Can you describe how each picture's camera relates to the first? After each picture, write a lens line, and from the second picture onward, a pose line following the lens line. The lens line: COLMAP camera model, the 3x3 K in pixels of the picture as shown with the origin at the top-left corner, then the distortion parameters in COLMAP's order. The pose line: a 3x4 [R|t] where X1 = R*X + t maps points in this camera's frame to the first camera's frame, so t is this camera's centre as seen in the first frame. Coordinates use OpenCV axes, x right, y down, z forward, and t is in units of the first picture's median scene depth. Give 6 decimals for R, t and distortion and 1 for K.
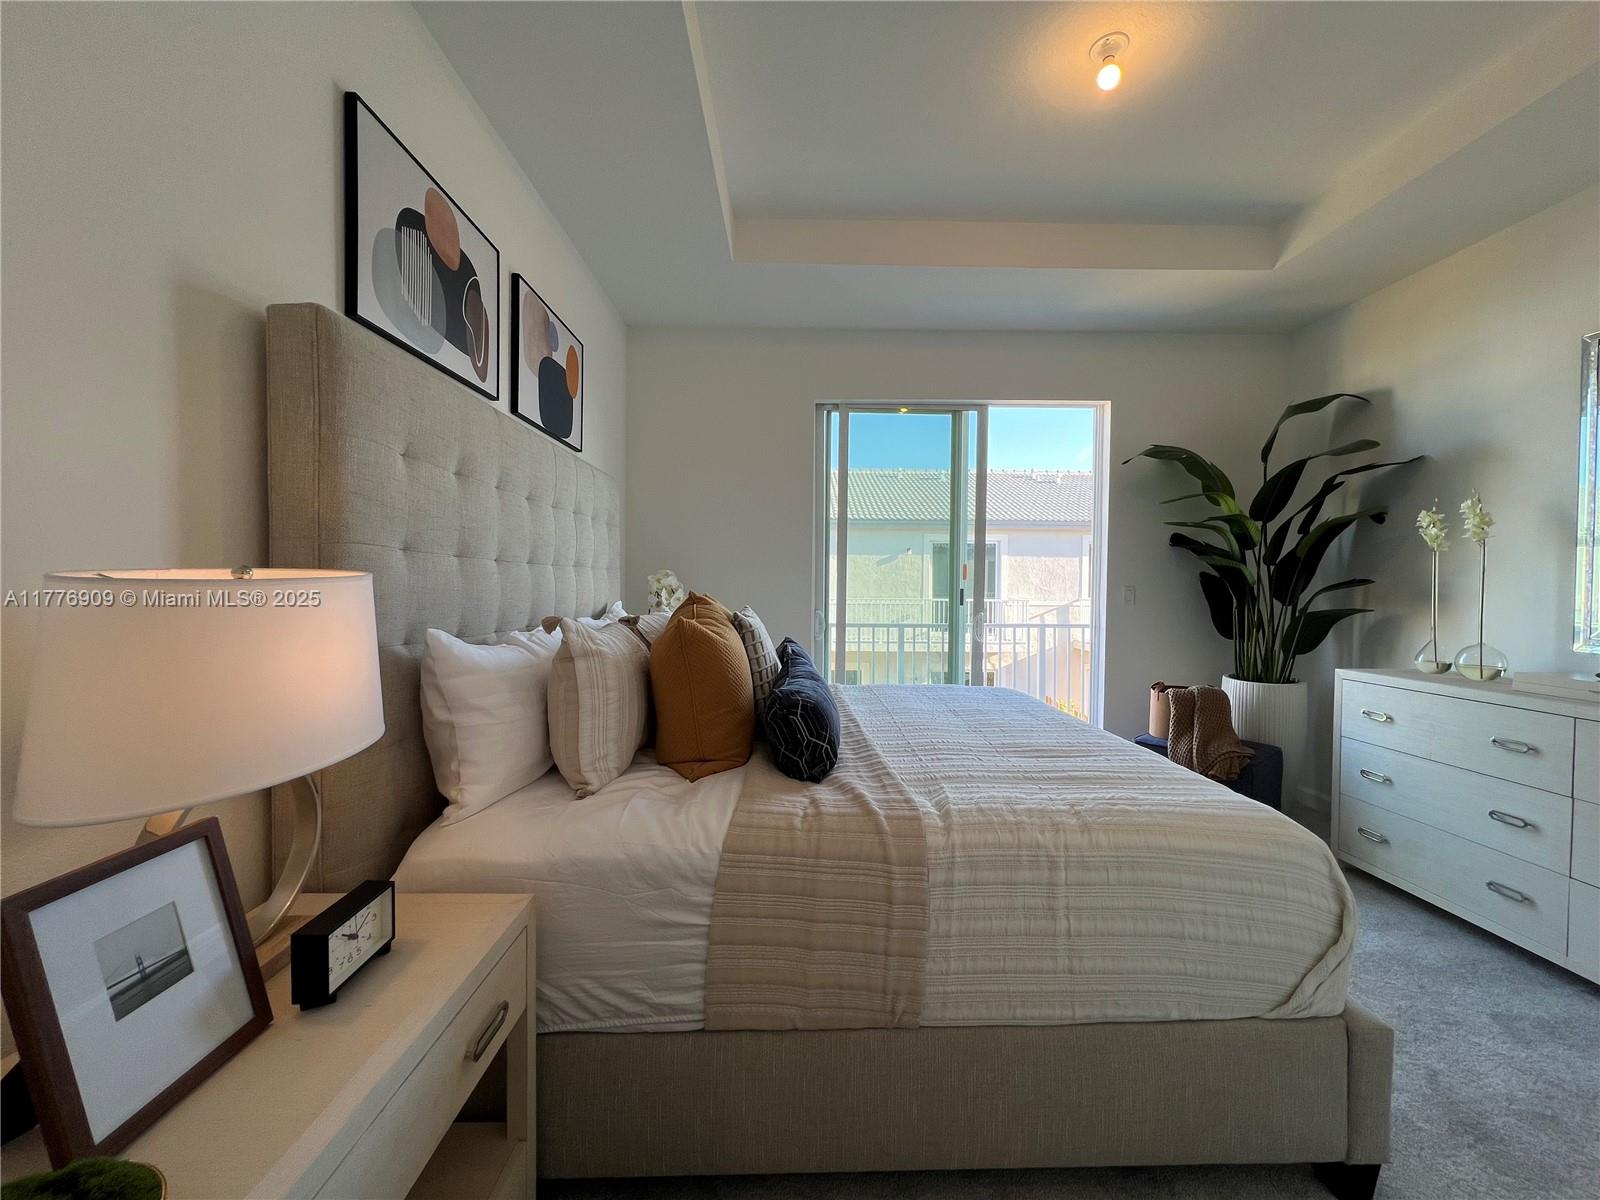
lens RADIAL K [[635.8, 0, 800.0], [0, 635.8, 601.6], [0, 0, 1]] dist [-0.007419, 0.000283]
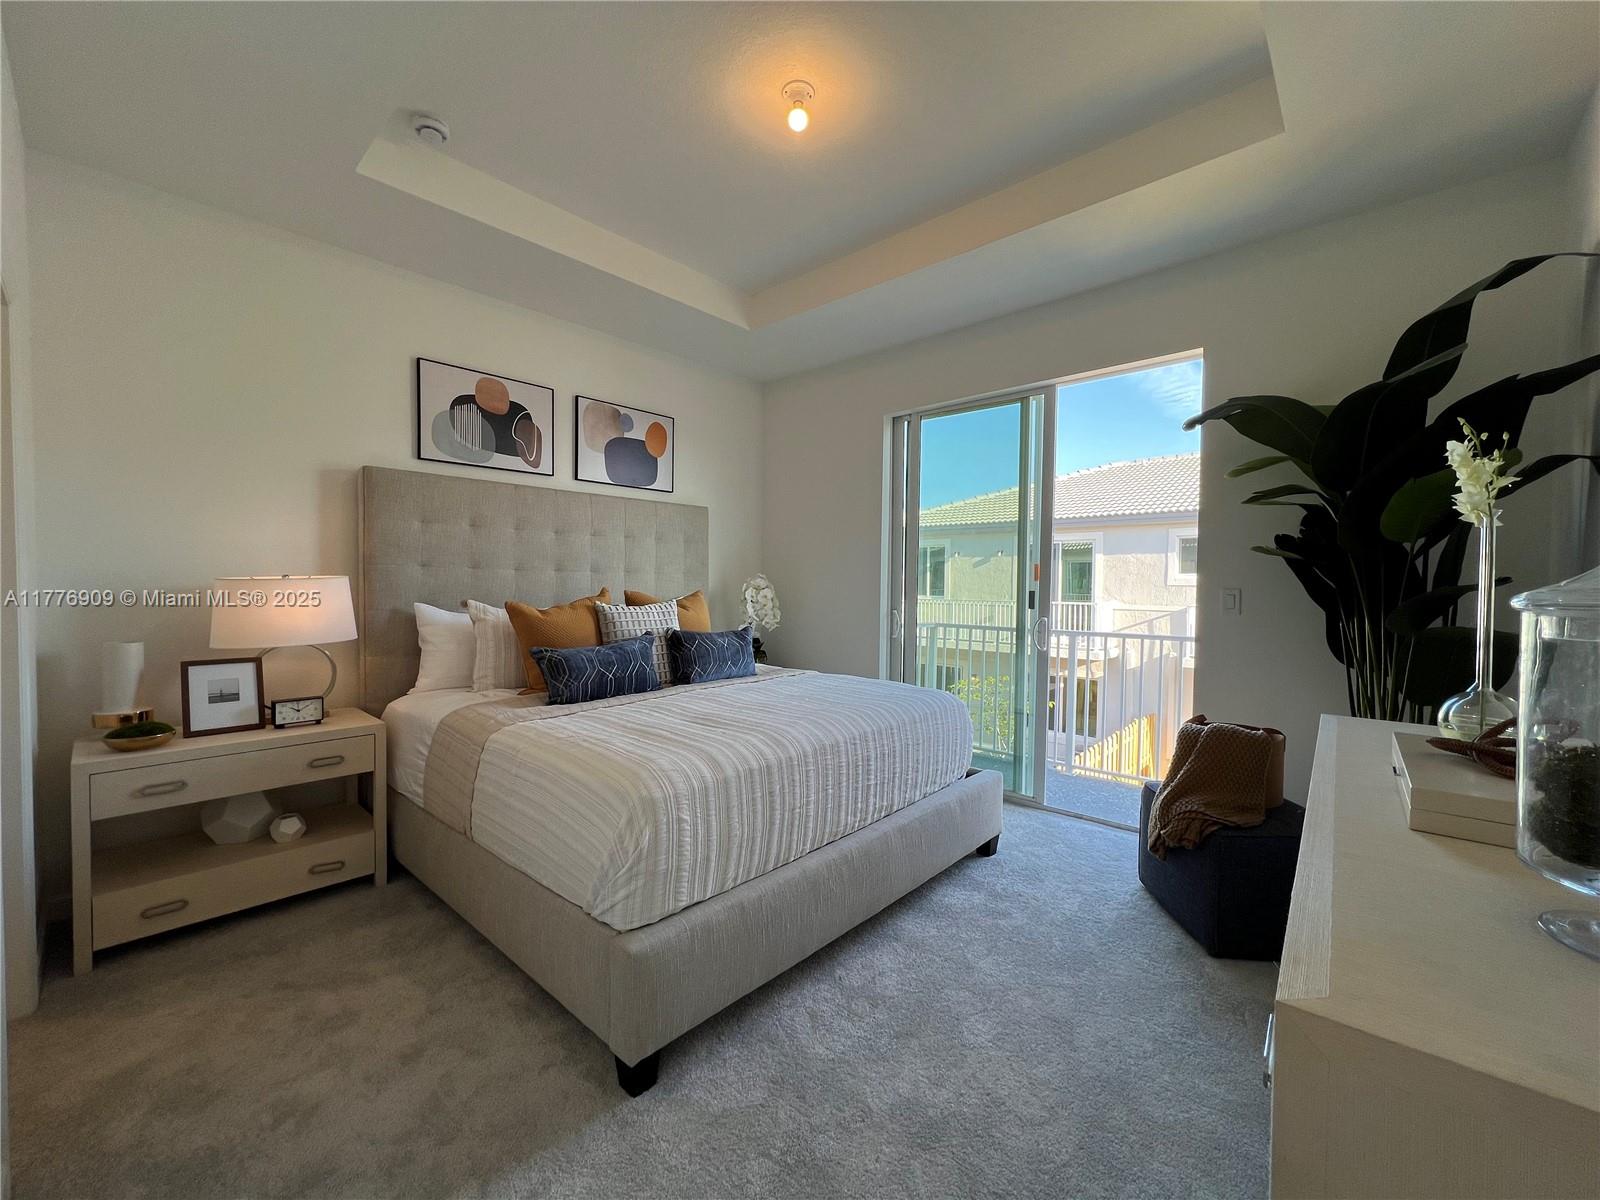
lens RADIAL K [[635.8, 0, 804.2], [0, 635.8, 599.1], [0, 0, 1]] dist [-0.007419, 0.000283]
pose [[0.738036, 0.018801, -0.674499, 0.713413], [-0.023494, 0.999722, 0.002159, -0.001948], [0.674352, 0.014253, 0.738273, 0.117515]]
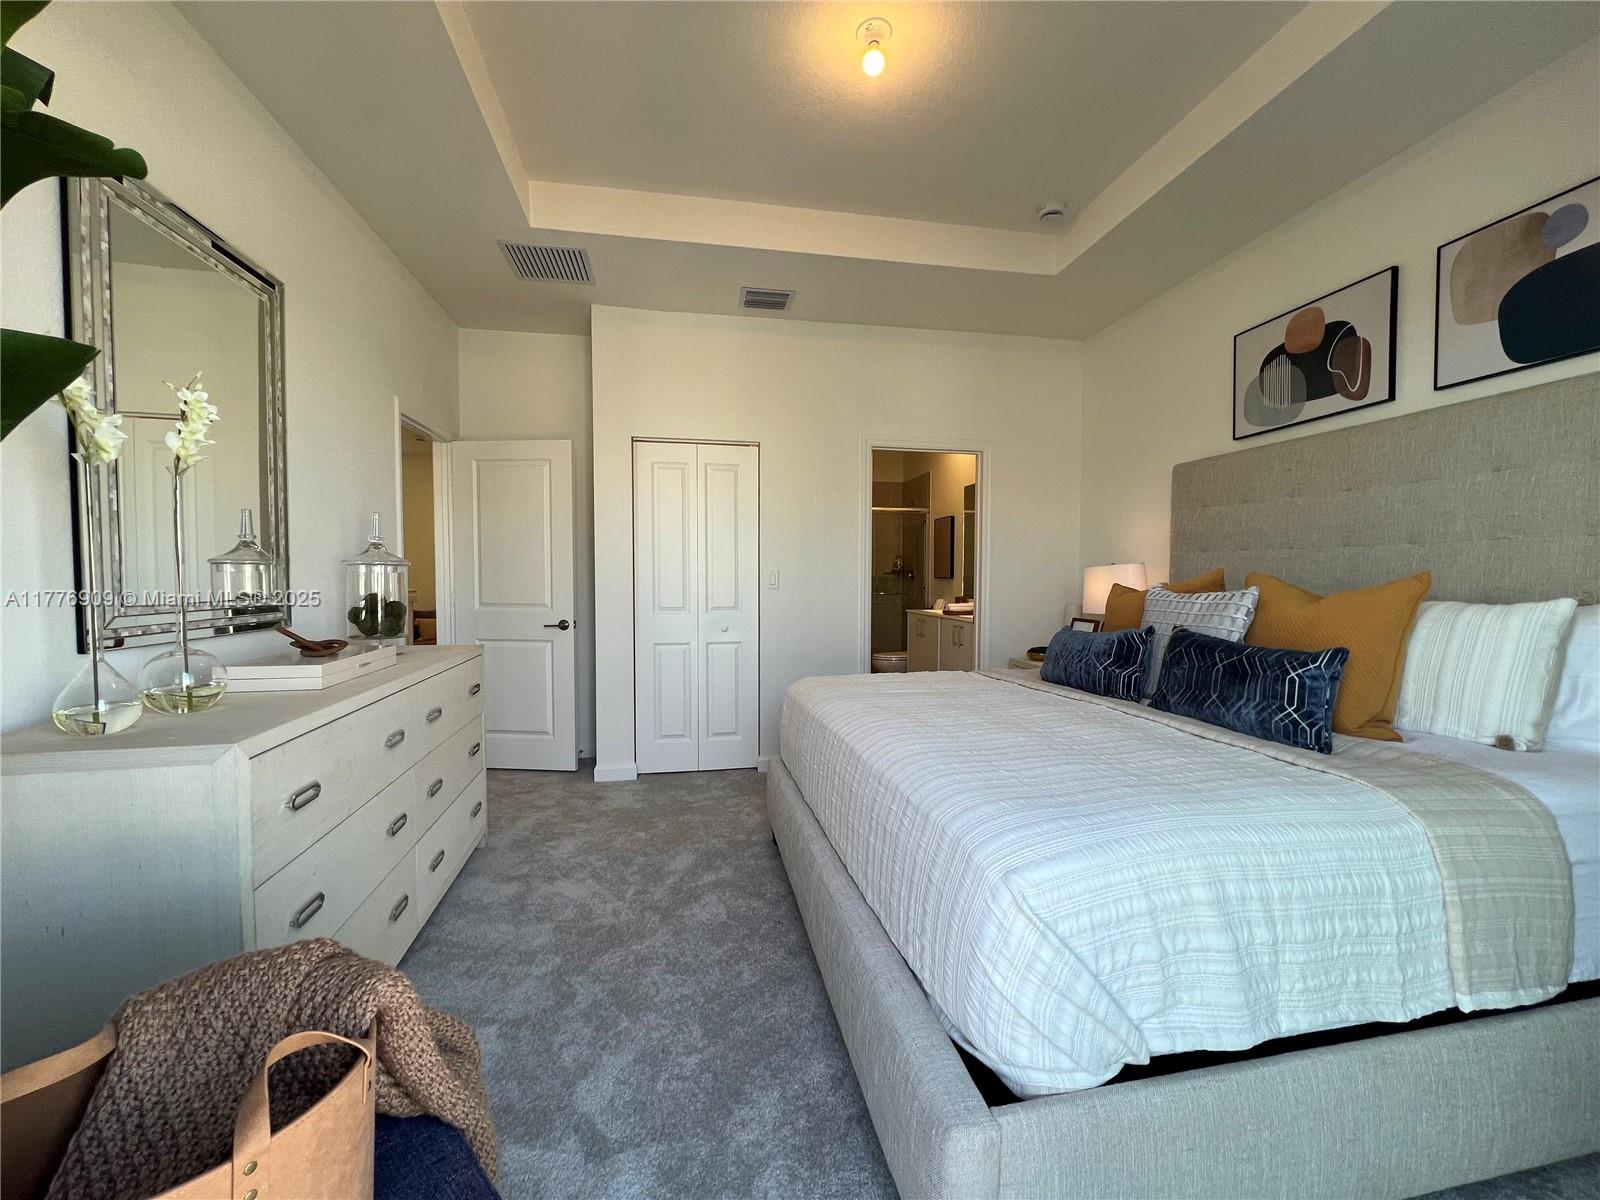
lens RADIAL K [[635.8, 0, 797.8], [0, 635.8, 600.1], [0, 0, 1]] dist [-0.007419, 0.000283]
pose [[-0.983477, -0.004512, -0.180976, 0.448955], [-0.015599, 0.998083, 0.059887, -0.009706], [0.180359, 0.061721, -0.981663, 1.155113]]
